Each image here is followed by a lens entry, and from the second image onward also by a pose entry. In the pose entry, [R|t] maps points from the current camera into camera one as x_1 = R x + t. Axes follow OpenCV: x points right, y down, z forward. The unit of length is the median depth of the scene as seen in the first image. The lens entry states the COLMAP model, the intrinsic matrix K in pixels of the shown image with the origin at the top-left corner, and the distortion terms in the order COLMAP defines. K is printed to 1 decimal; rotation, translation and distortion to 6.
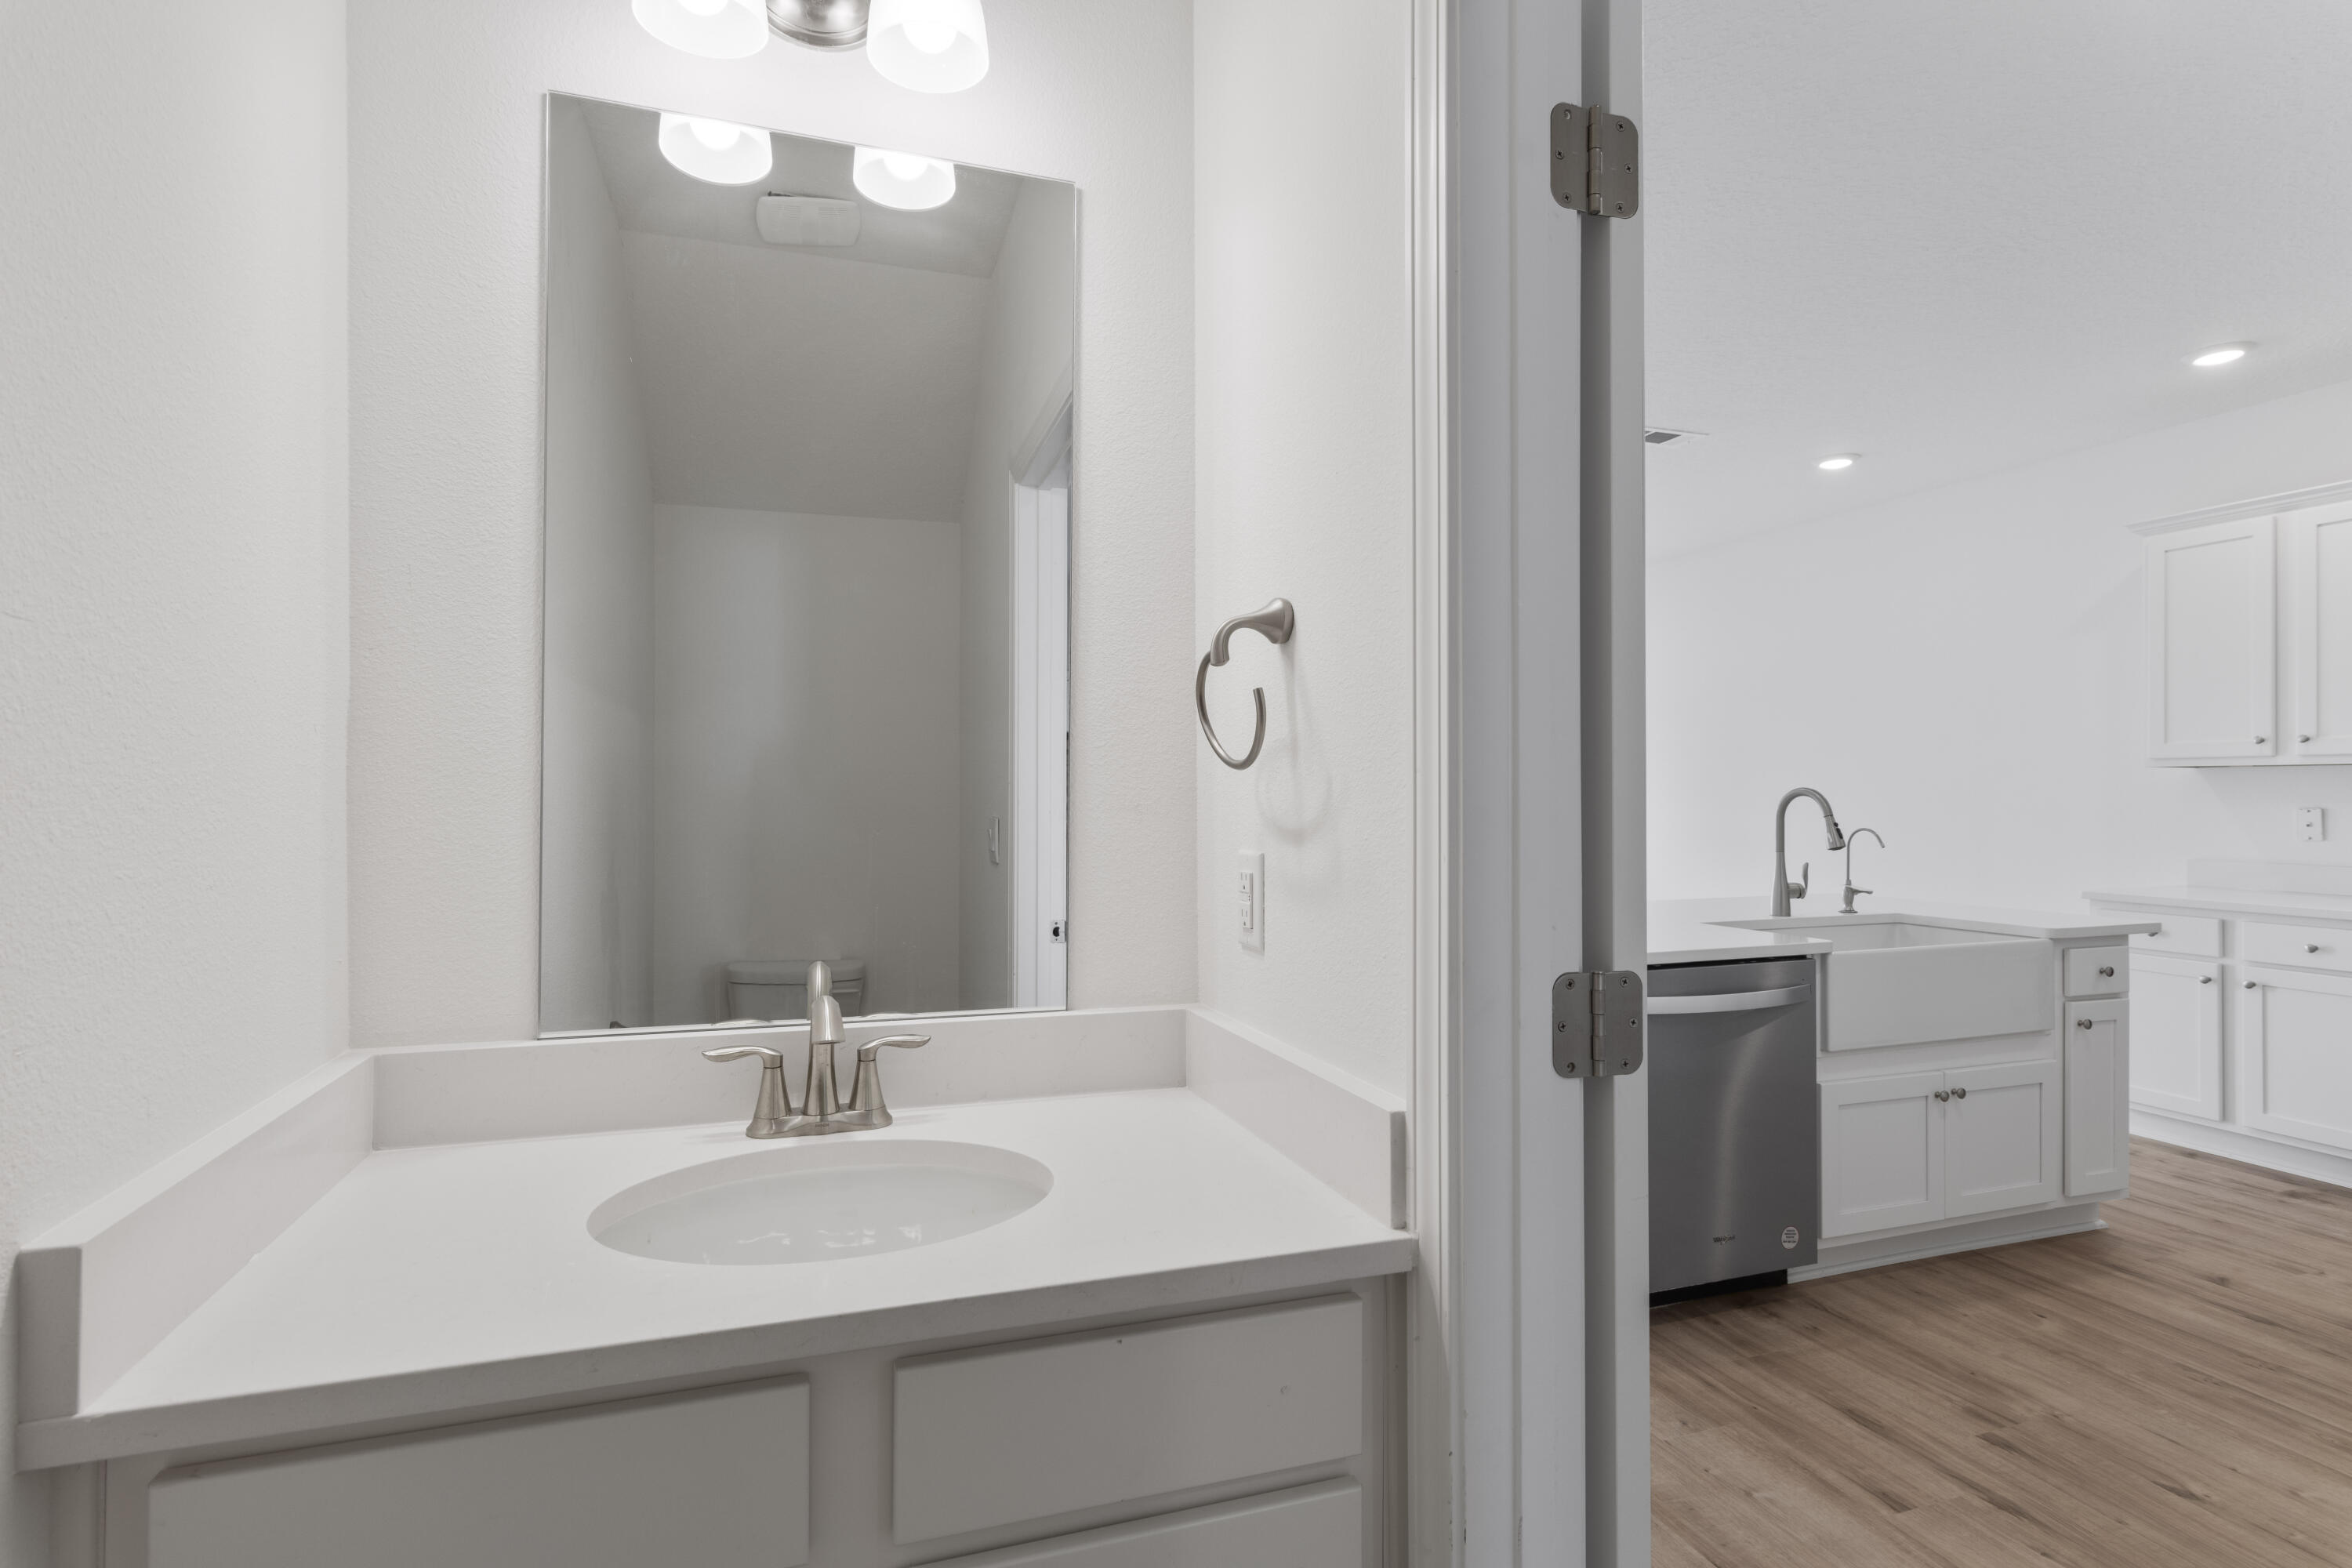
lens RADIAL K [[1194.2, 0, 1175.9], [0, 1194.2, 808.2], [0, 0, 1]] dist [0.001384, 0.000589]
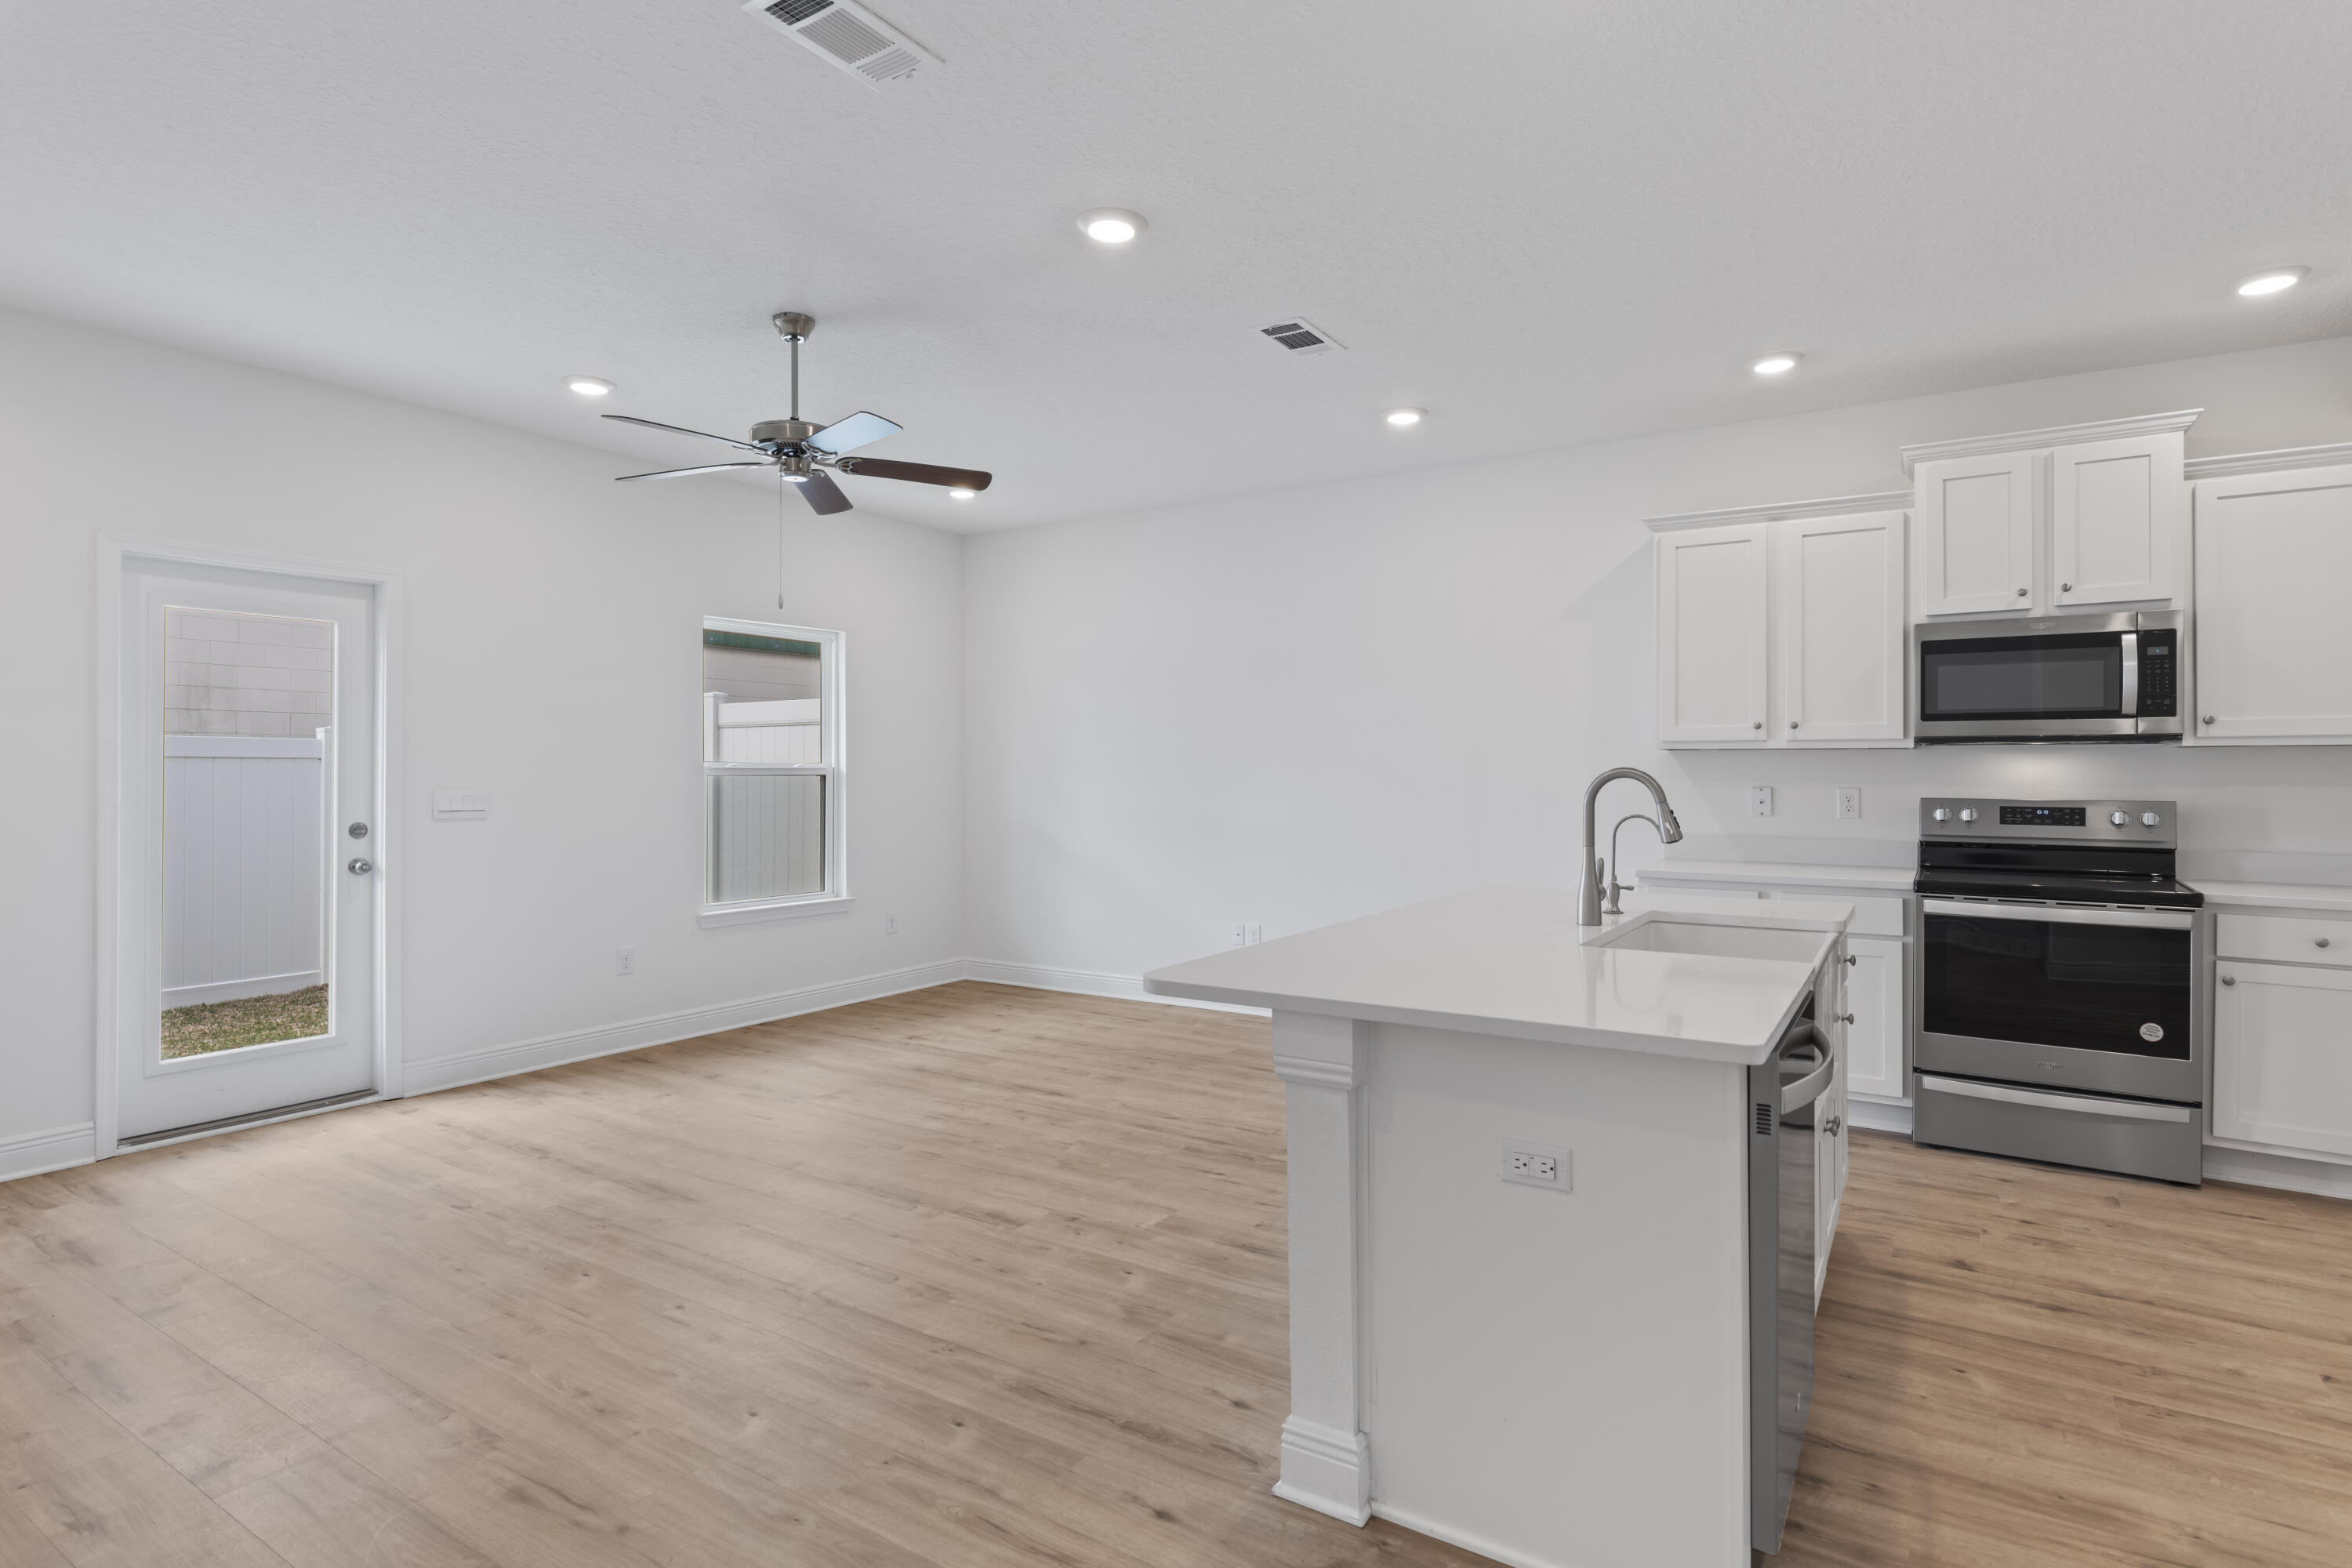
lens RADIAL K [[1199.0, 0, 1205.1], [0, 1199.0, 783.3], [0, 0, 1]] dist [-0.001556, 0.000321]
pose [[0.782357, -0.004051, 0.622817, -0.238377], [0.003374, 0.999992, 0.002266, -0.010935], [-0.622821, 0.000329, 0.782364, 0.602904]]
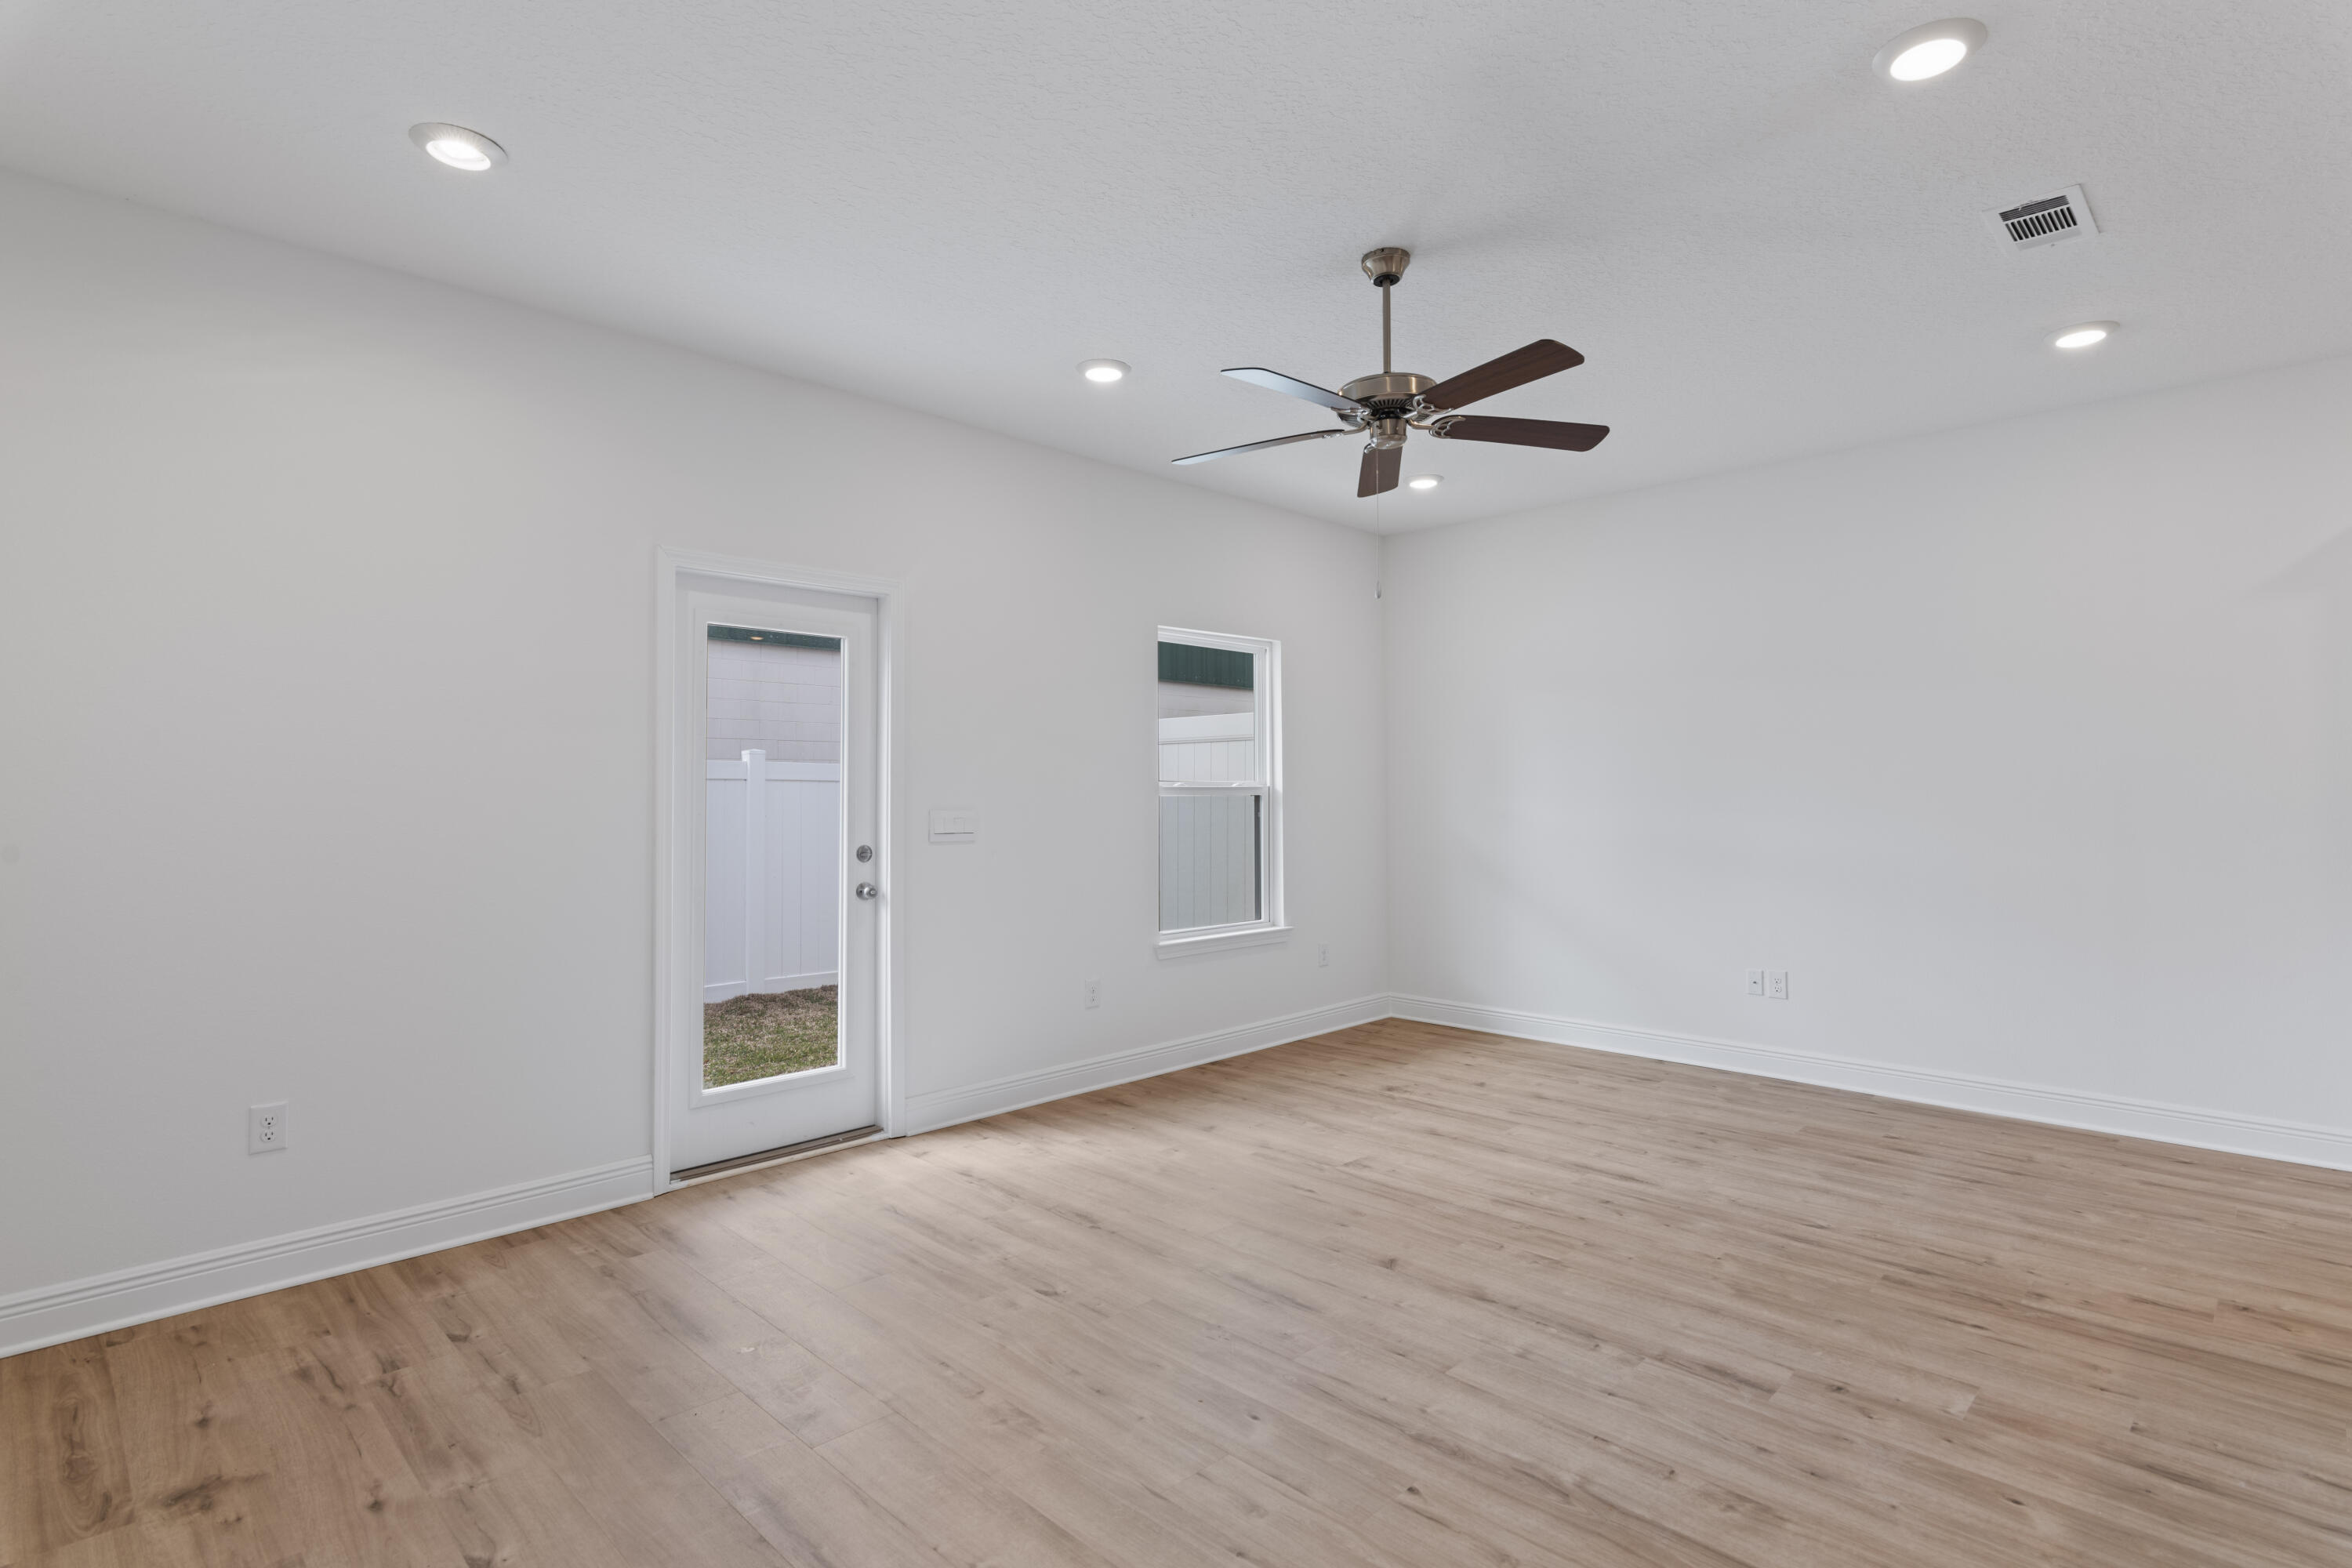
lens RADIAL K [[1164.7, 0, 1176.0], [0, 1164.7, 784.0], [0, 0, 1]] dist [0.000170, 0.000224]
pose [[0.899006, 0.002142, 0.437931, -0.407020], [0.004073, 0.999904, -0.013253, -0.015679], [-0.437917, 0.013698, 0.898911, 1.005757]]
